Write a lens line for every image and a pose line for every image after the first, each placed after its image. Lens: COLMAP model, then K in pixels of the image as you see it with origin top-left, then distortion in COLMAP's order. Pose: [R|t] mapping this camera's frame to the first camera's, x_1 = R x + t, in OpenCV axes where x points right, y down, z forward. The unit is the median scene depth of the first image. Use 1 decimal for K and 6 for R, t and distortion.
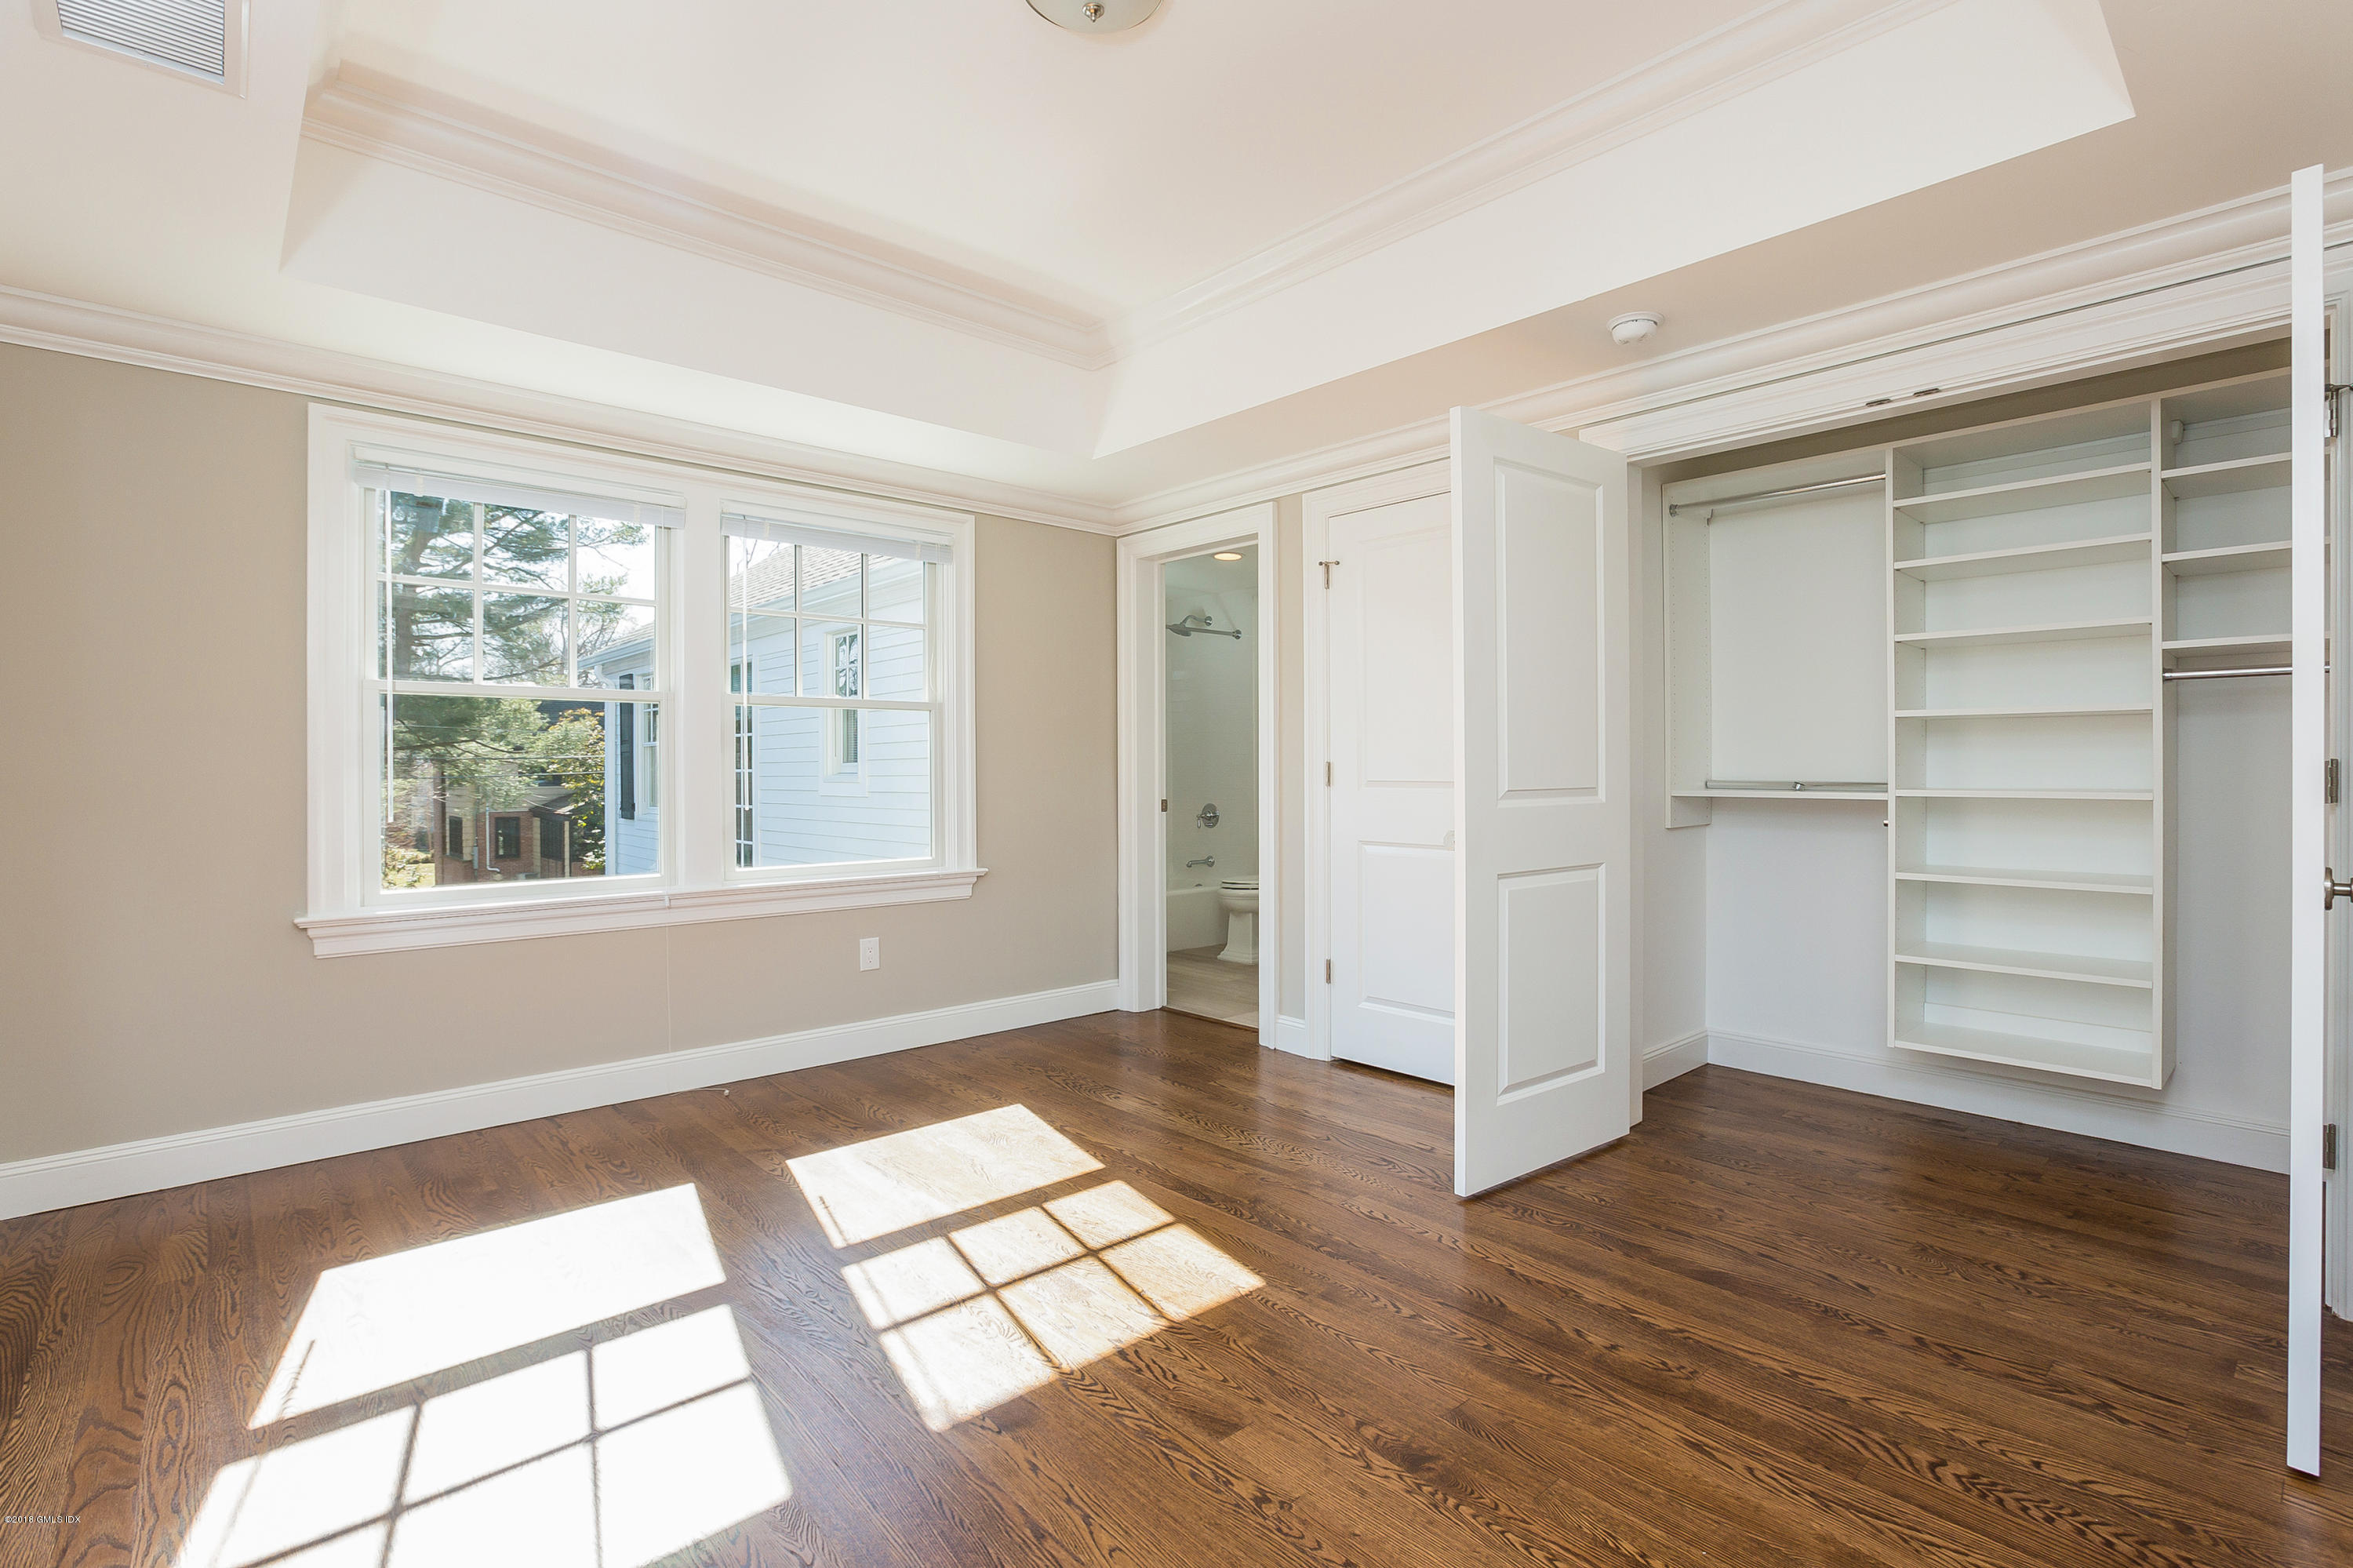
lens RADIAL K [[1085.5, 0, 1193.7], [0, 1085.5, 783.5], [0, 0, 1]] dist [-0.022824, 0.005204]
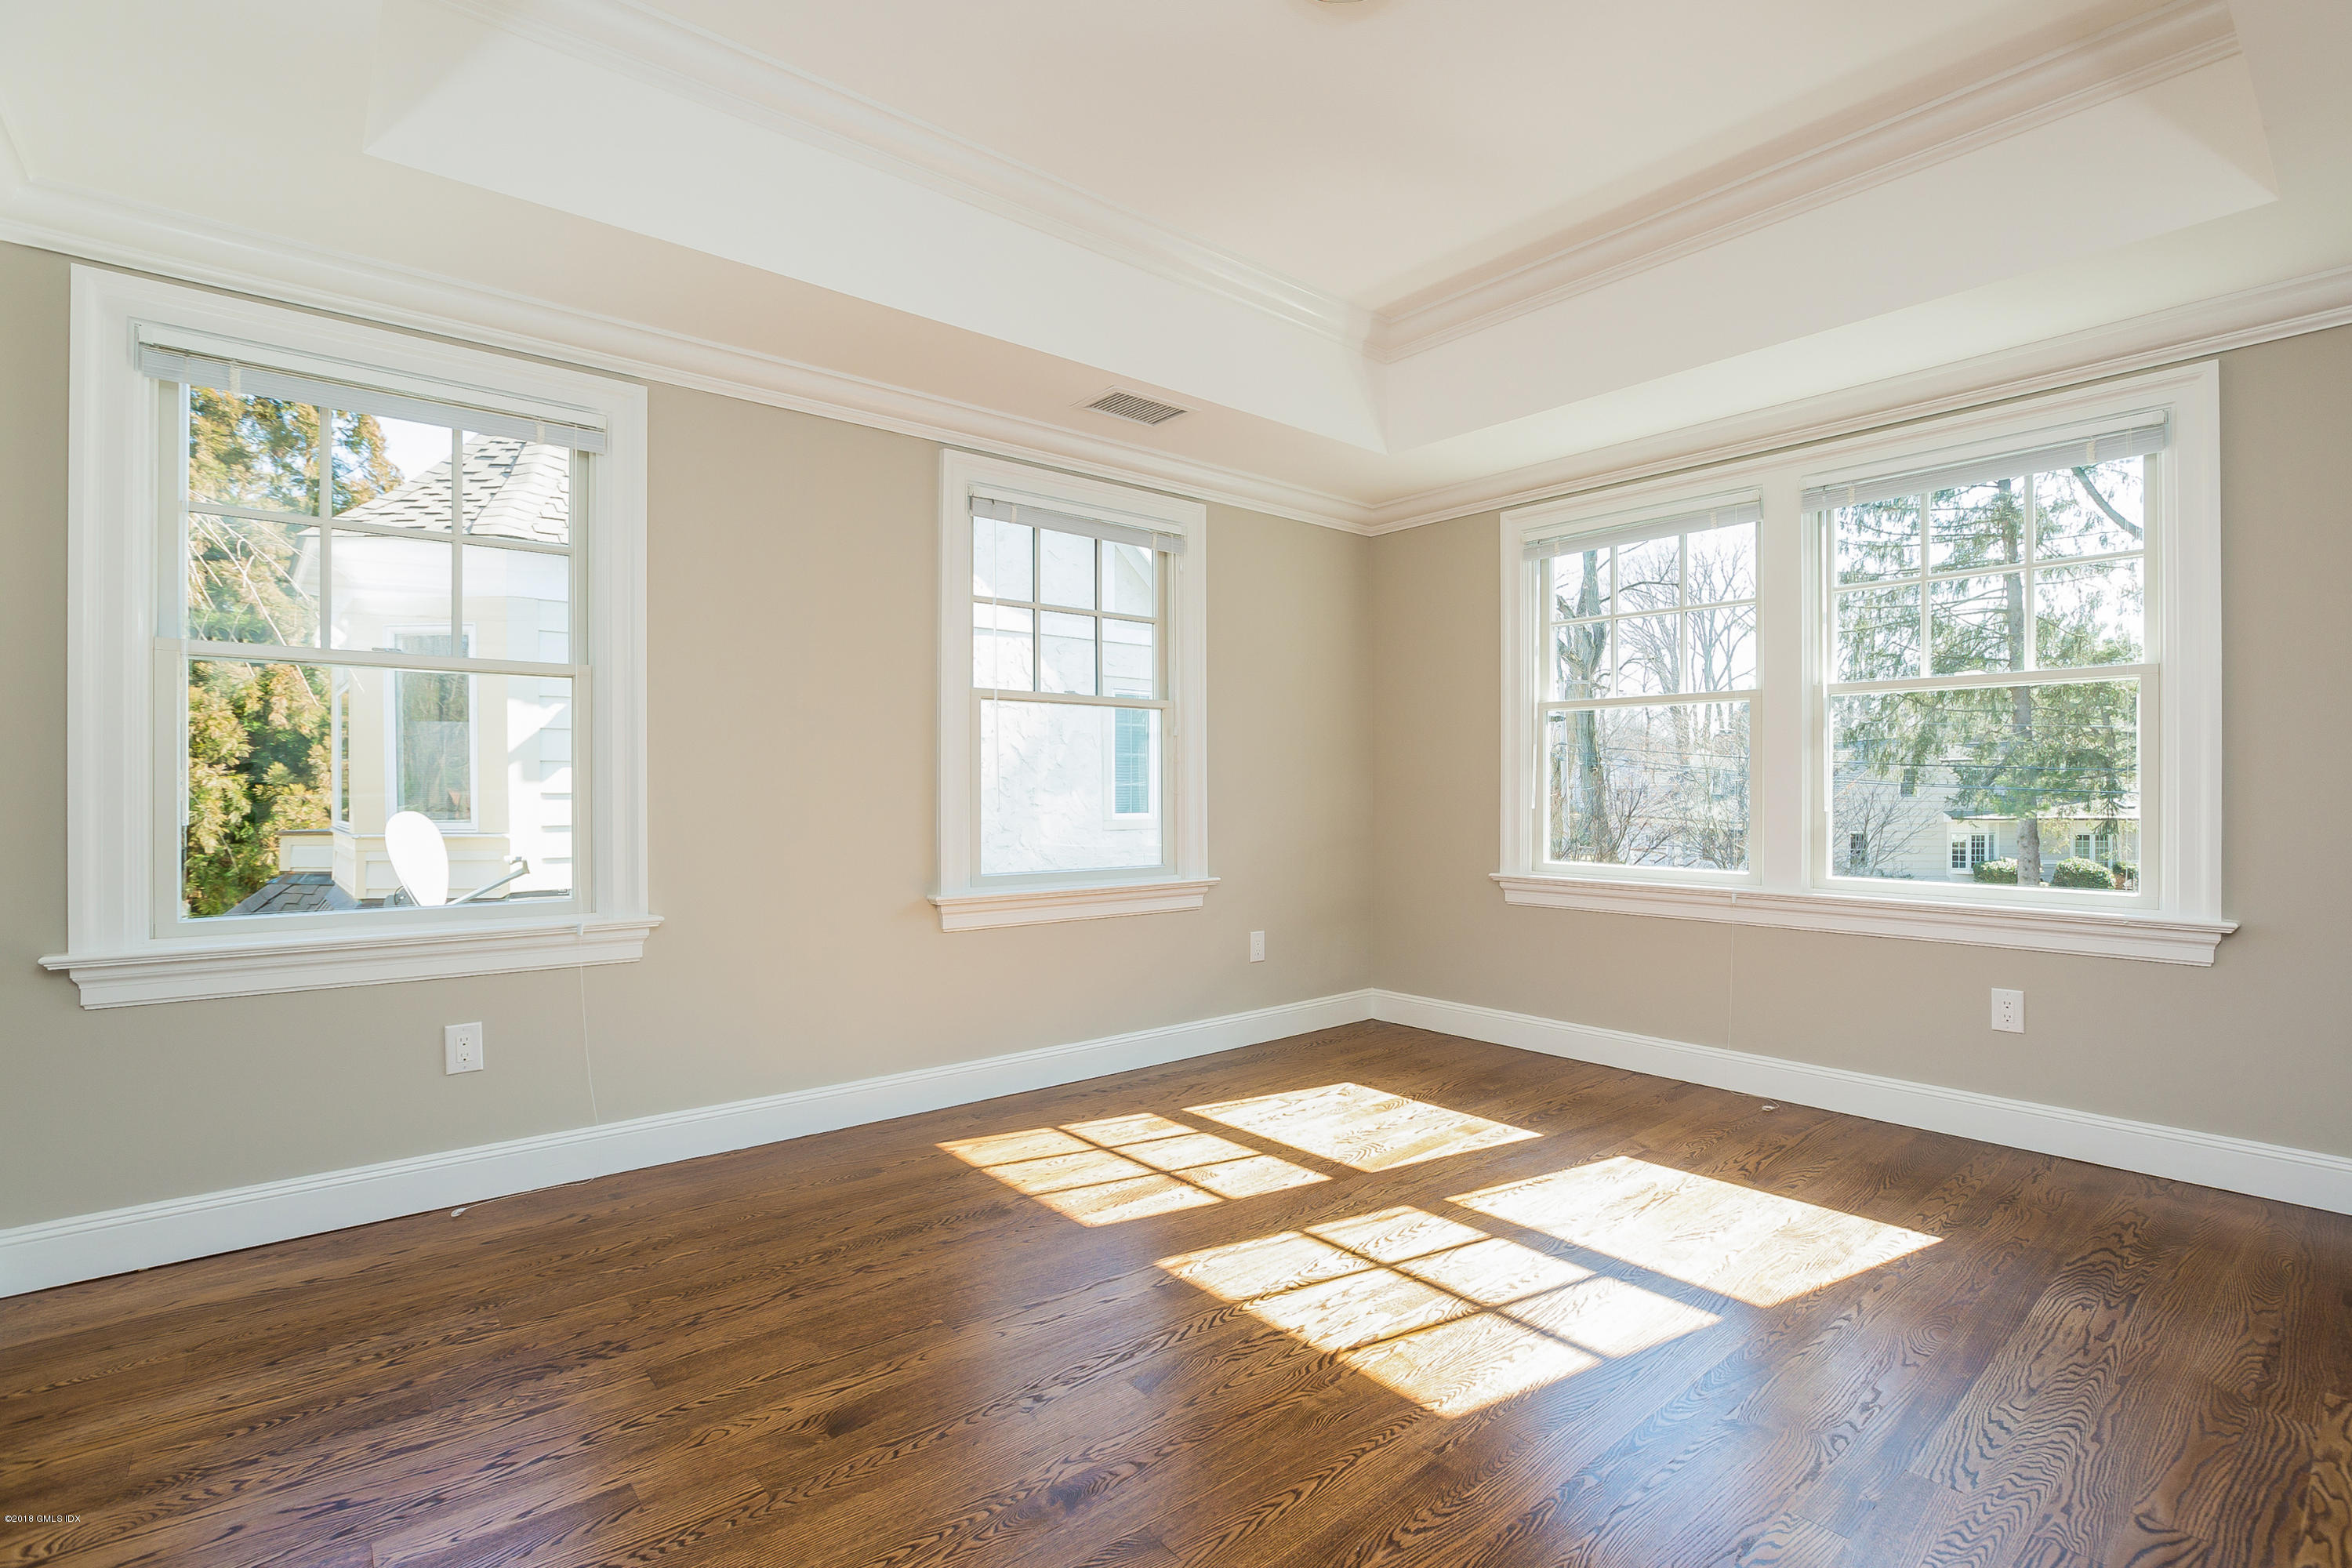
lens RADIAL K [[1085.0, 0, 1195.9], [0, 1085.0, 781.4], [0, 0, 1]] dist [-0.022824, 0.005204]
pose [[-0.035134, -0.006858, -0.999359, 0.660665], [-0.008114, 0.999945, -0.006577, 0.014203], [0.999350, 0.007877, -0.035188, 0.666717]]
